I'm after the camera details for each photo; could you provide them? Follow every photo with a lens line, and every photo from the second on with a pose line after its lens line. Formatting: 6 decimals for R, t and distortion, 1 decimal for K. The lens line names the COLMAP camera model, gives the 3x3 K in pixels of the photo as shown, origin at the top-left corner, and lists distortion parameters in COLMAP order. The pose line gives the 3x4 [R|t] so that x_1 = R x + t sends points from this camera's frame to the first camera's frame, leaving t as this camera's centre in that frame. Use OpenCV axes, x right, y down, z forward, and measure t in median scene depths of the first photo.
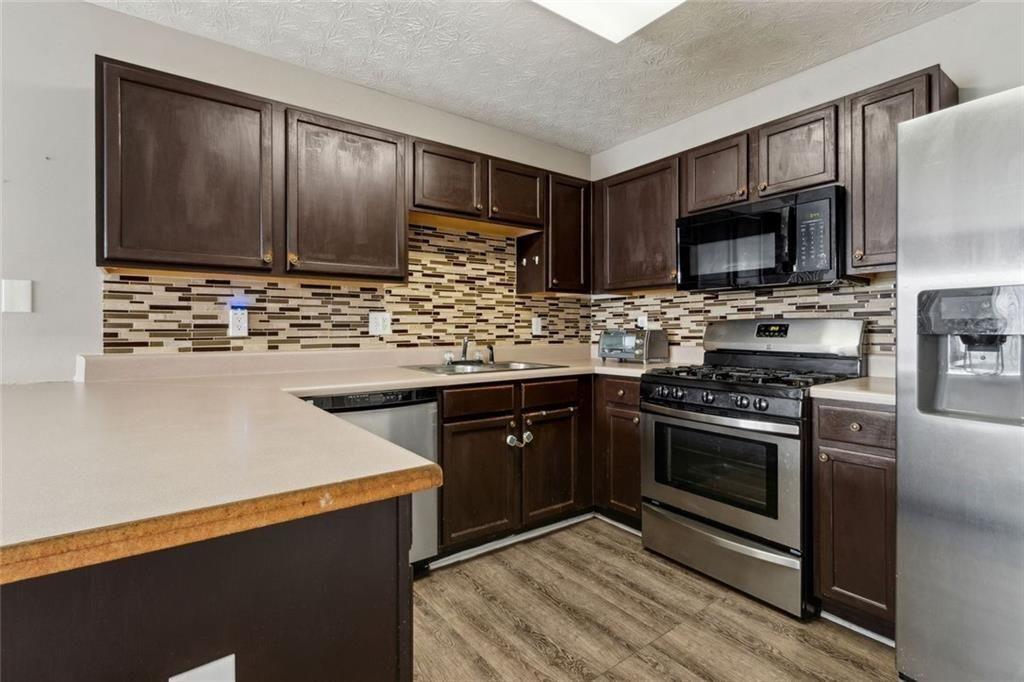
lens RADIAL K [[480.0, 0, 506.5], [0, 480.0, 327.5], [0, 0, 1]] dist [0.001865, 0.000433]
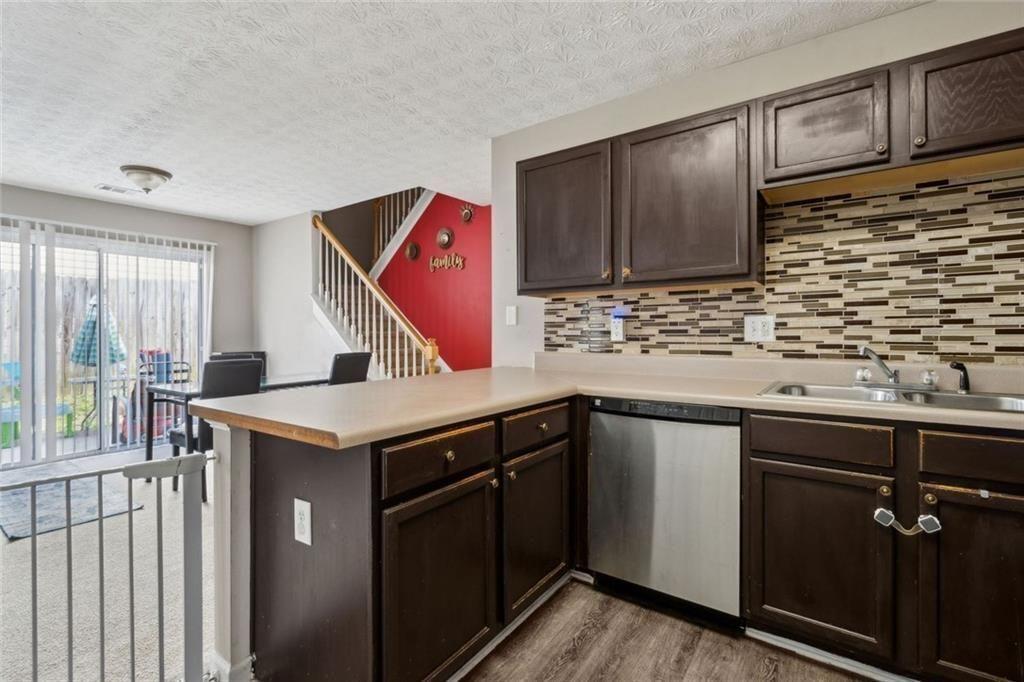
lens RADIAL K [[472.8, 0, 498.2], [0, 472.8, 332.1], [0, 0, 1]] dist [-0.001060, -0.000582]
pose [[0.291870, -0.001583, -0.956457, 0.398760], [0.005726, 0.999984, 0.000092, -0.004819], [0.956441, -0.005504, 0.291875, 0.311767]]
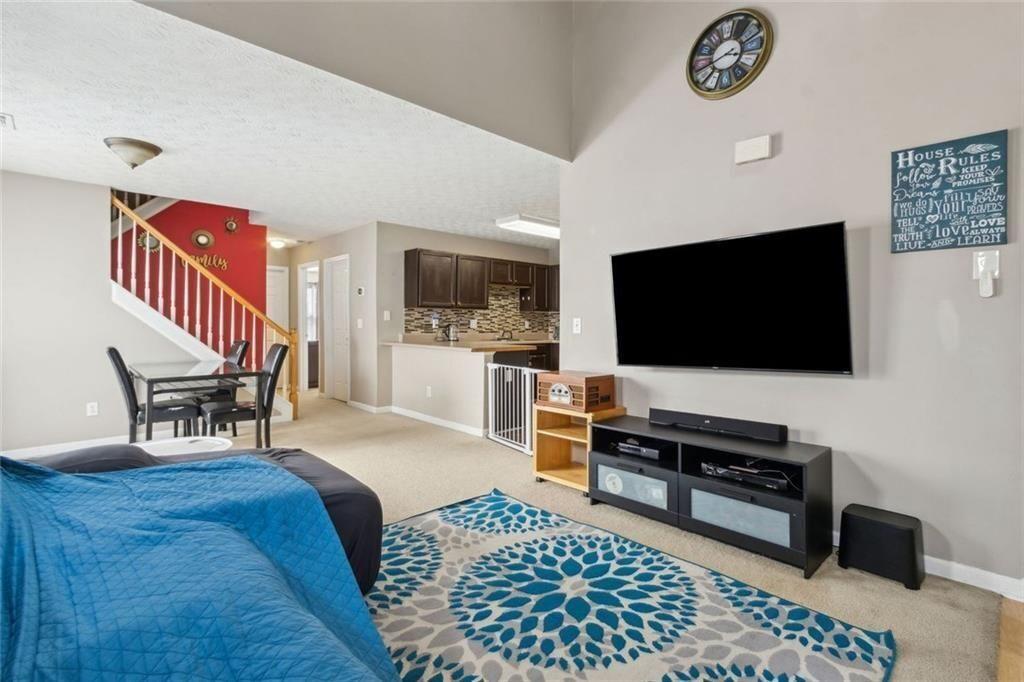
lens RADIAL K [[480.0, 0, 506.5], [0, 480.0, 327.5], [0, 0, 1]] dist [0.001865, 0.000433]
pose [[0.992955, 0.003279, 0.118443, -0.395837], [-0.003893, 0.999980, 0.004959, -0.001482], [-0.118424, -0.005386, 0.992948, -1.674921]]
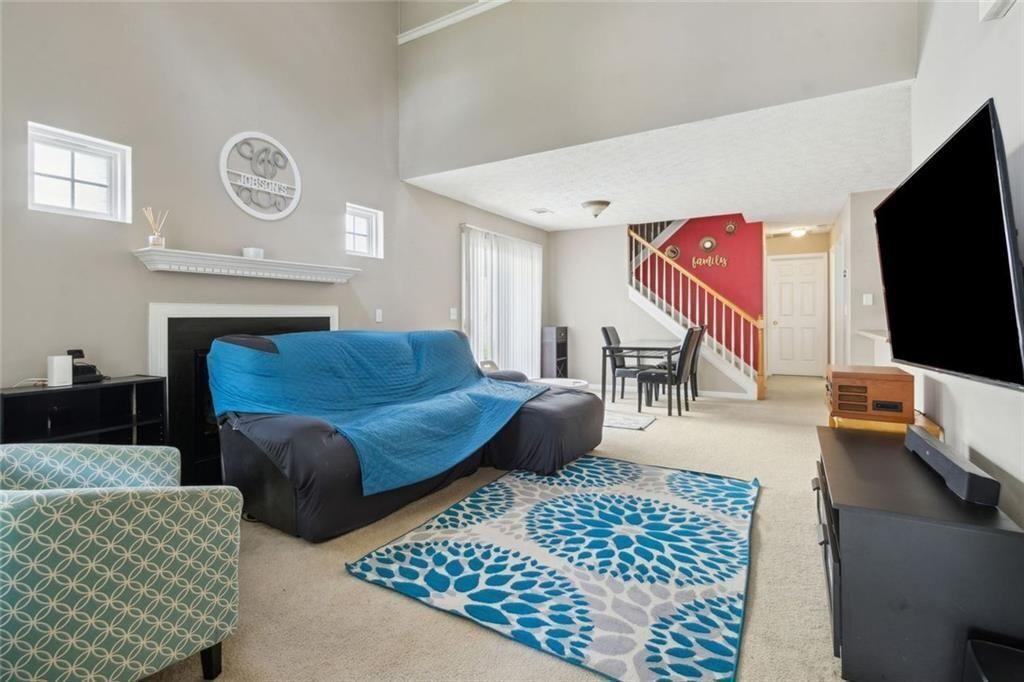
lens RADIAL K [[485.2, 0, 500.8], [0, 485.2, 318.5], [0, 0, 1]] dist [0.003405, -0.000116]
pose [[0.387626, 0.000360, -0.921817, 0.577504], [0.008536, 0.999956, 0.003980, 0.012304], [0.921777, -0.009411, 0.387606, -1.495172]]
